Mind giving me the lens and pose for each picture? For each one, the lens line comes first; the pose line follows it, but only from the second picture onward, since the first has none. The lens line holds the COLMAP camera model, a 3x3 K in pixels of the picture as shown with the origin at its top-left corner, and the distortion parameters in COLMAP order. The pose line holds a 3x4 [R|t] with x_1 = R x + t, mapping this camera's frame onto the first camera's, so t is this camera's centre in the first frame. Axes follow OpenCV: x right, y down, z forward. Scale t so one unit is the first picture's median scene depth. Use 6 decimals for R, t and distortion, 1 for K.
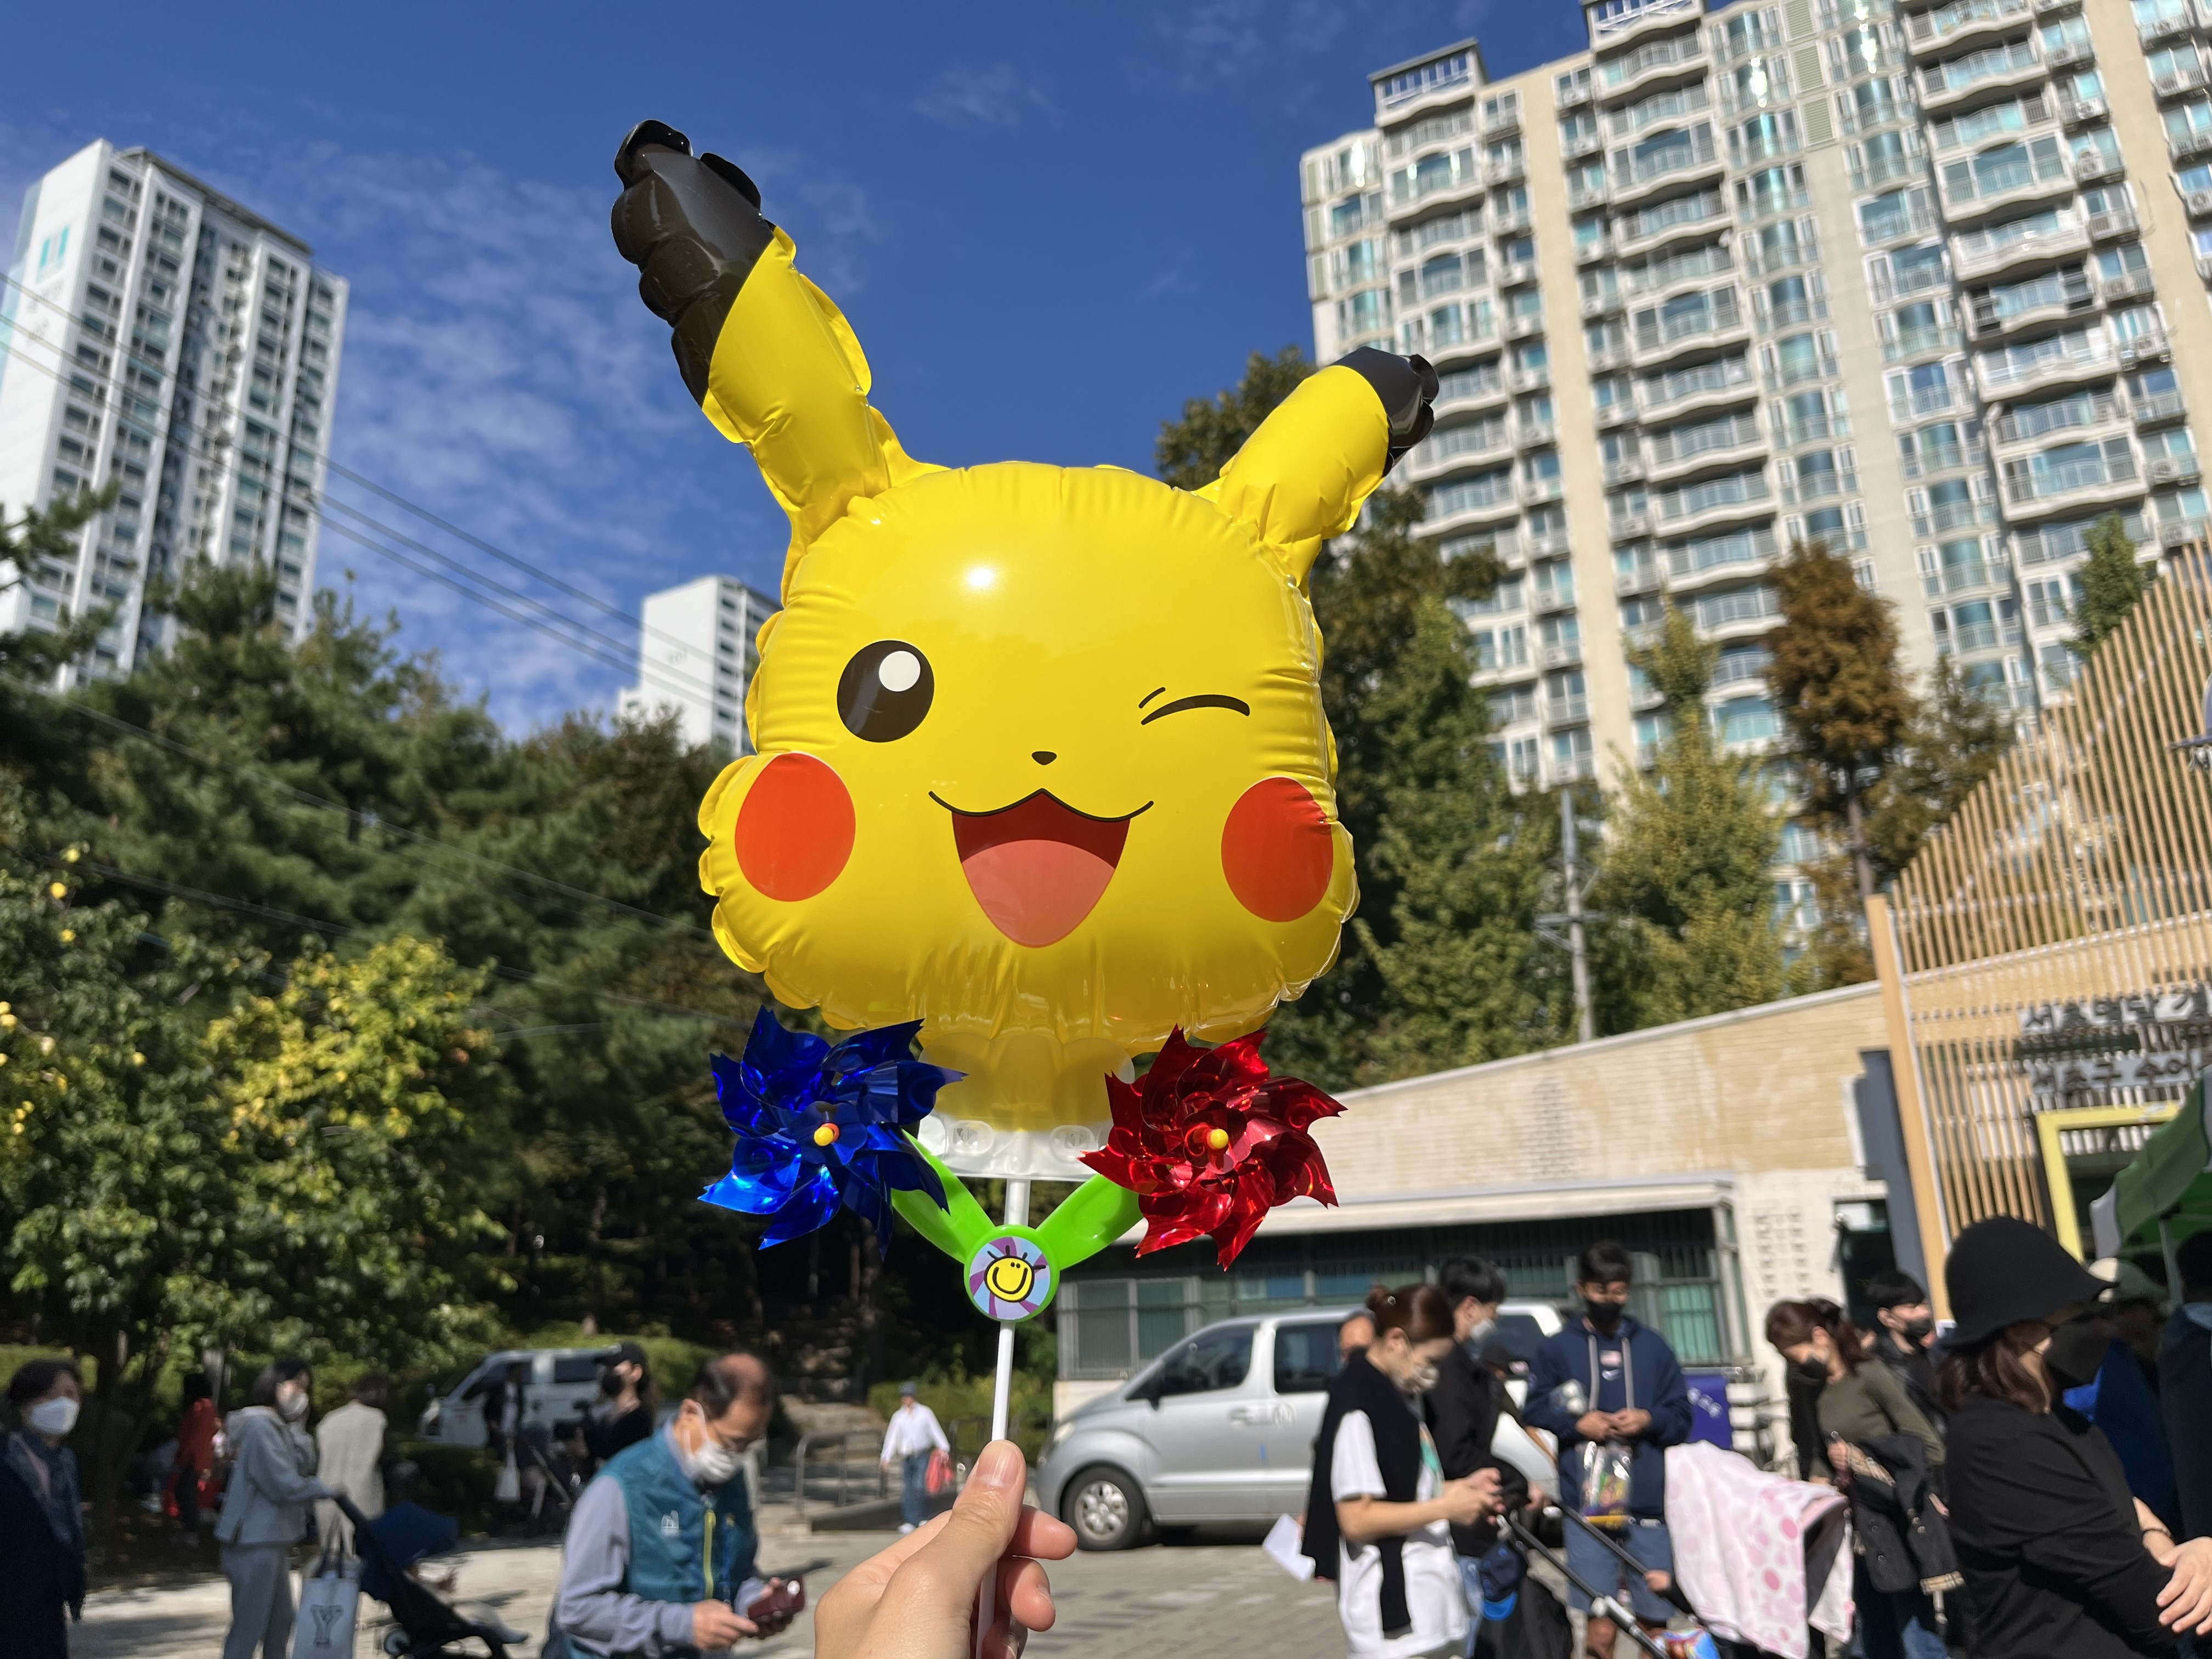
lens RADIAL K [[1664.3, 0, 1106.0], [0, 1664.3, 829.5], [0, 0, 1]] dist [0.044438, -0.084100]
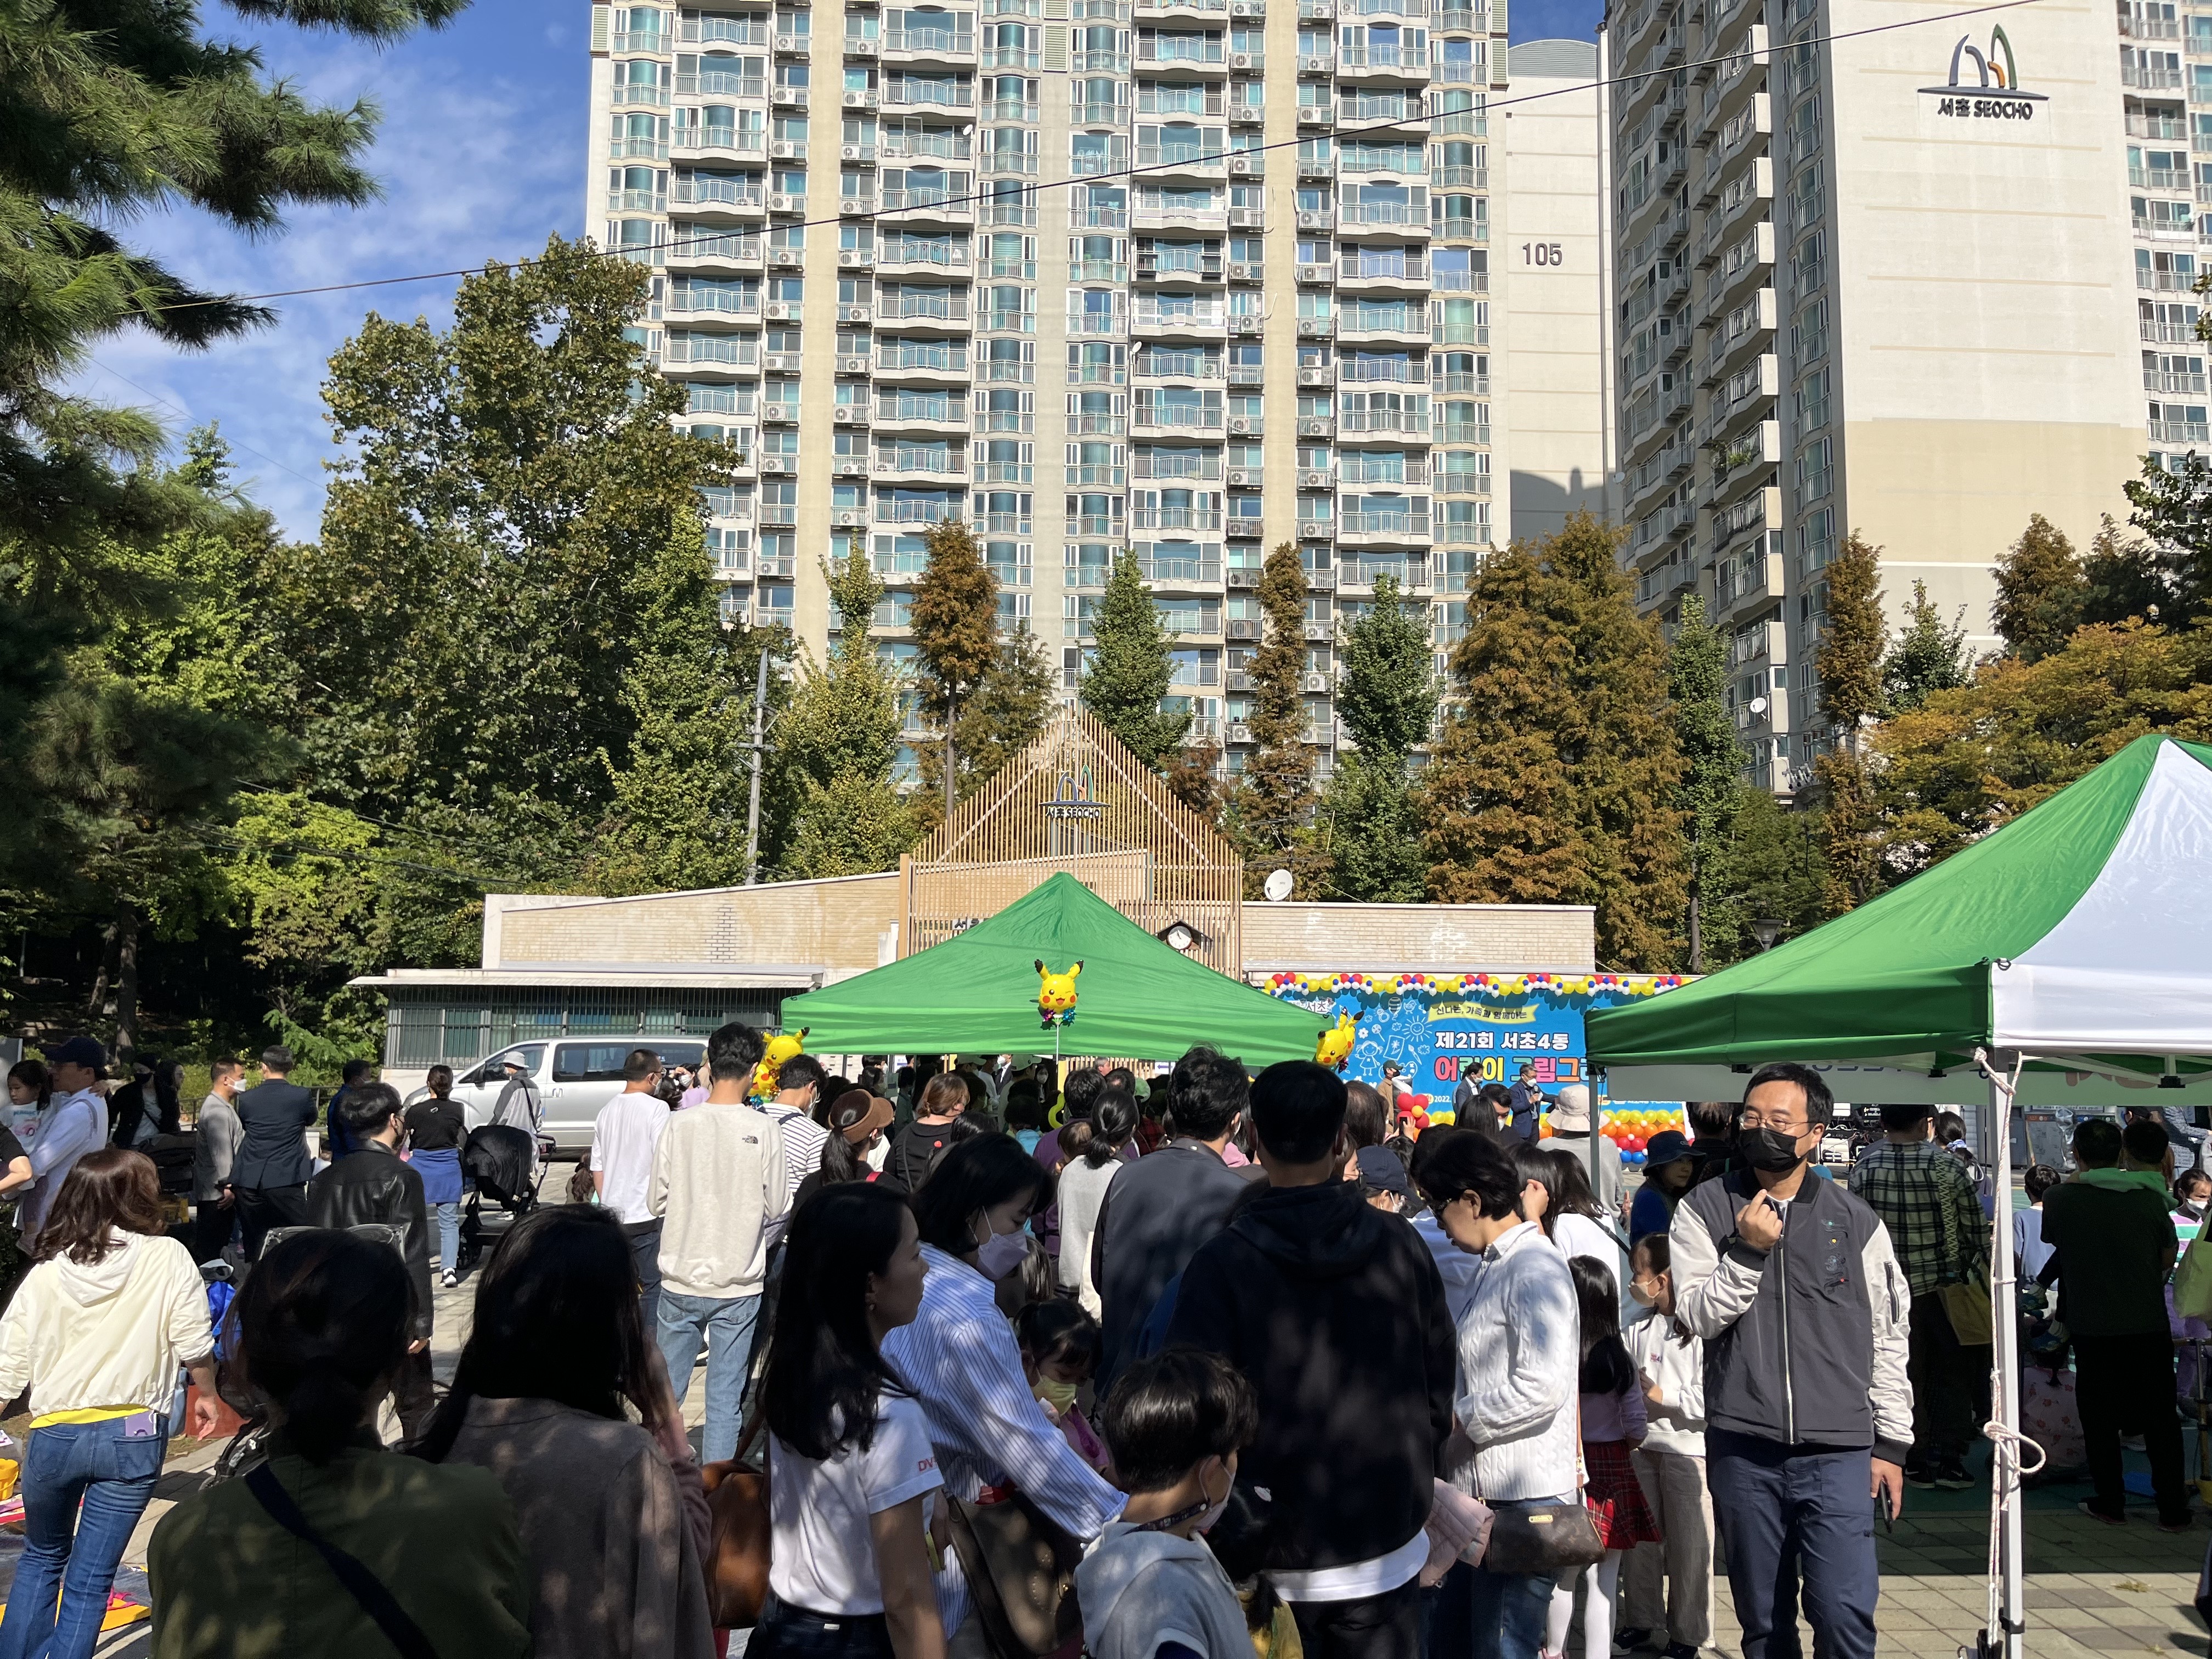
lens RADIAL K [[1685.4, 0, 1106.0], [0, 1685.4, 829.5], [0, 0, 1]] dist [0.054982, 0.001899]
pose [[0.877216, 0.091737, 0.471251, -0.060637], [-0.176783, 0.974327, 0.139405, -0.067137], [-0.446364, -0.205598, 0.870913, -0.181266]]
